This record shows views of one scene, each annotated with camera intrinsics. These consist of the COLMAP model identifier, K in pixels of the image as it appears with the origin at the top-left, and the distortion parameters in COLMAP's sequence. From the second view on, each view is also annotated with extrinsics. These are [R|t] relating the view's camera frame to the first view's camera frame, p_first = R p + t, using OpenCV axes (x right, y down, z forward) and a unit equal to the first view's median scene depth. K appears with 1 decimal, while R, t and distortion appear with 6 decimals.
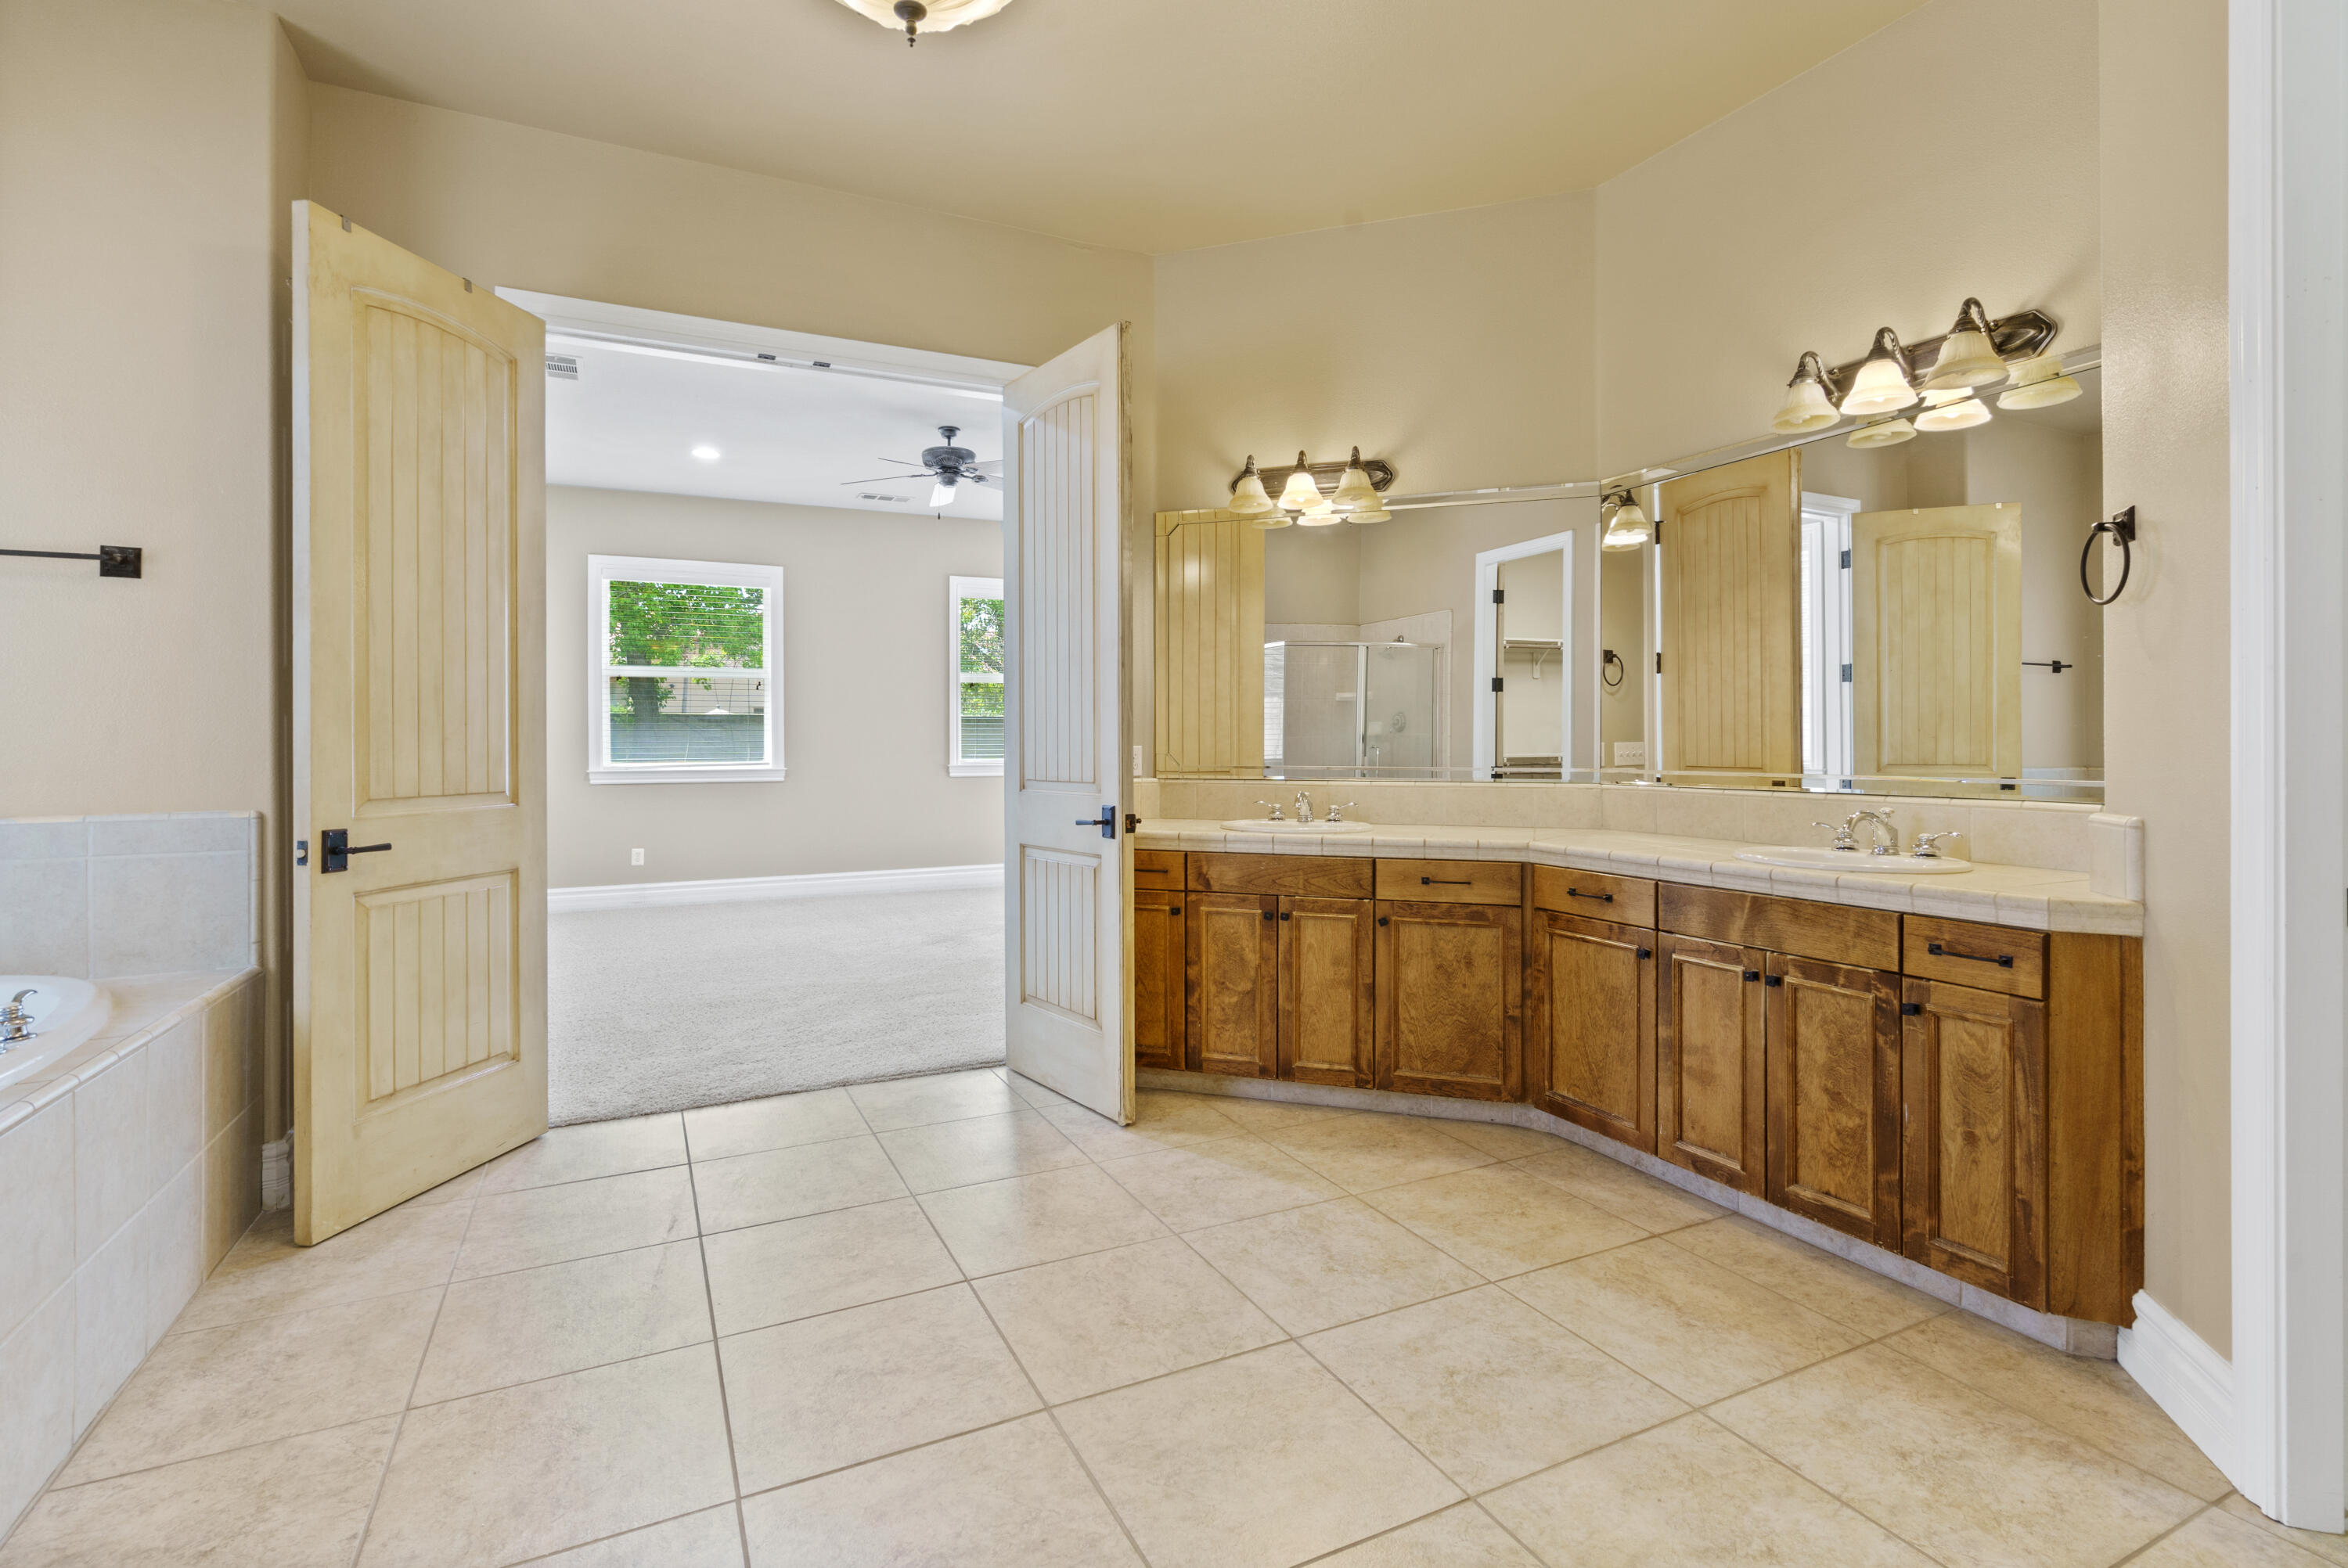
lens RADIAL K [[1099.3, 0, 1172.4], [0, 1099.3, 742.4], [0, 0, 1]] dist [0.000991, 0.000263]
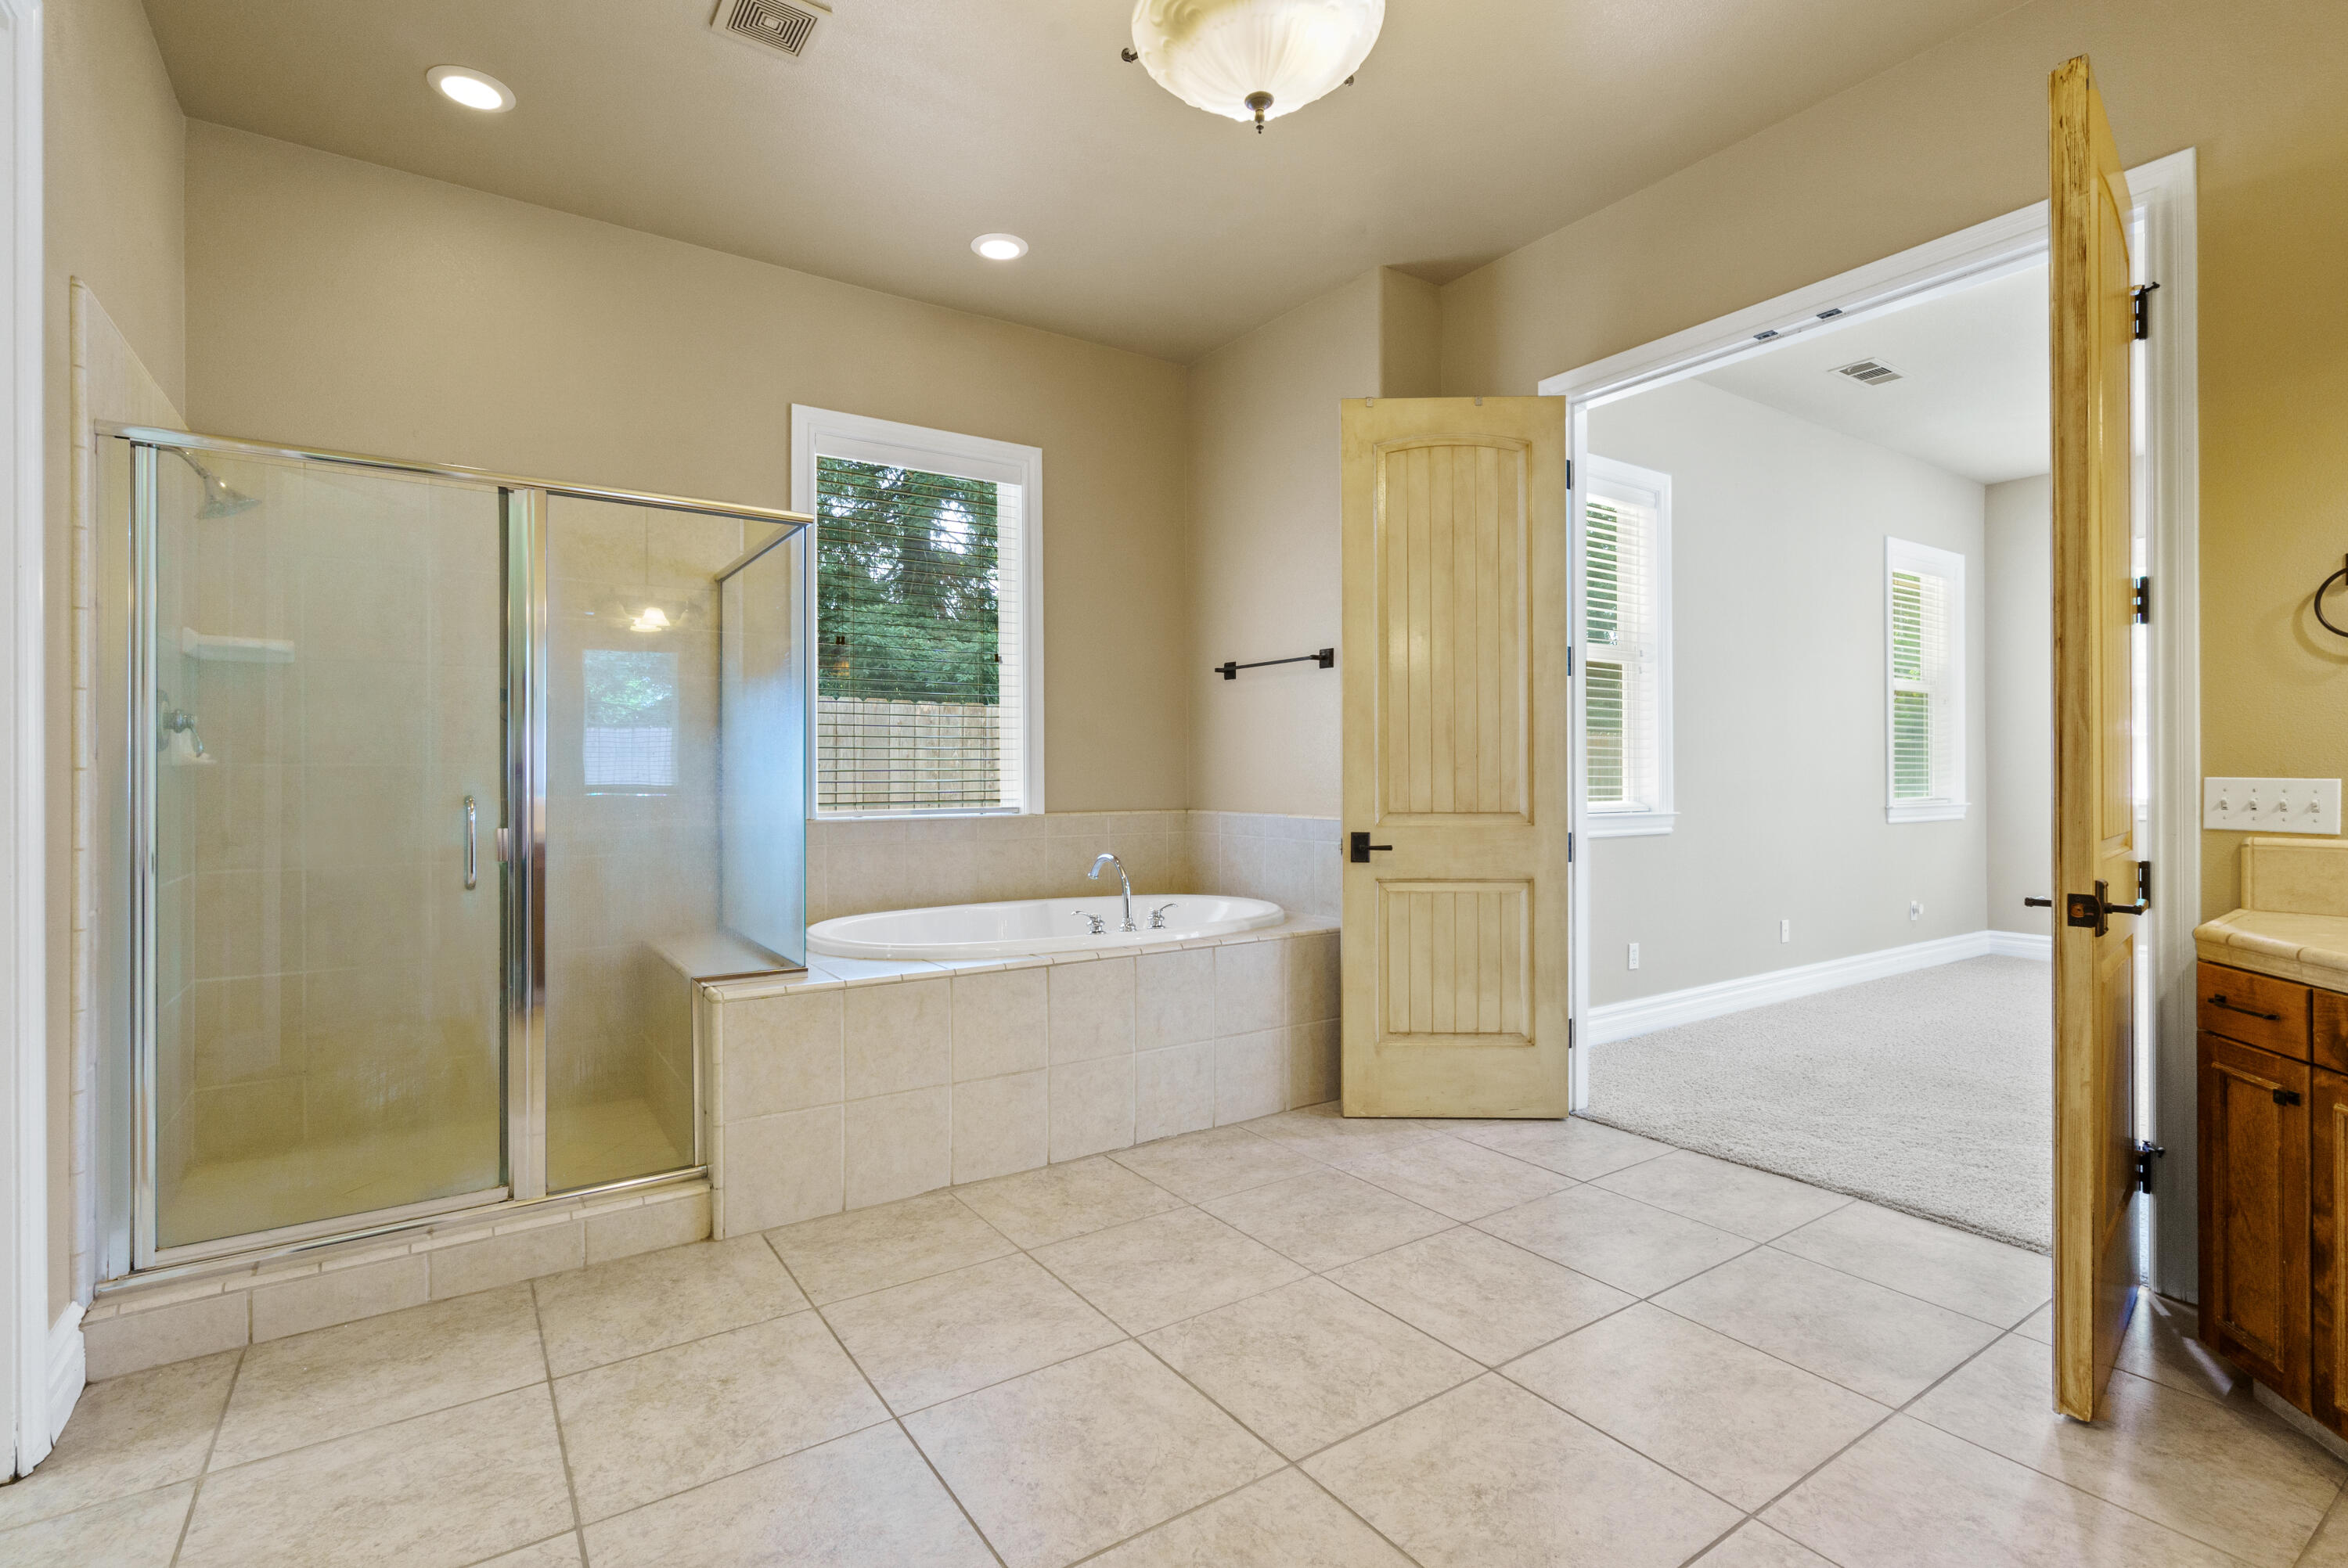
lens RADIAL K [[1097.6, 0, 1174.8], [0, 1097.6, 768.2], [0, 0, 1]] dist [-0.001309, 0.000060]
pose [[0.141211, -0.000416, -0.989979, 0.559623], [0.001127, 0.999999, -0.000259, -0.003098], [0.989979, -0.001079, 0.141212, 0.516713]]
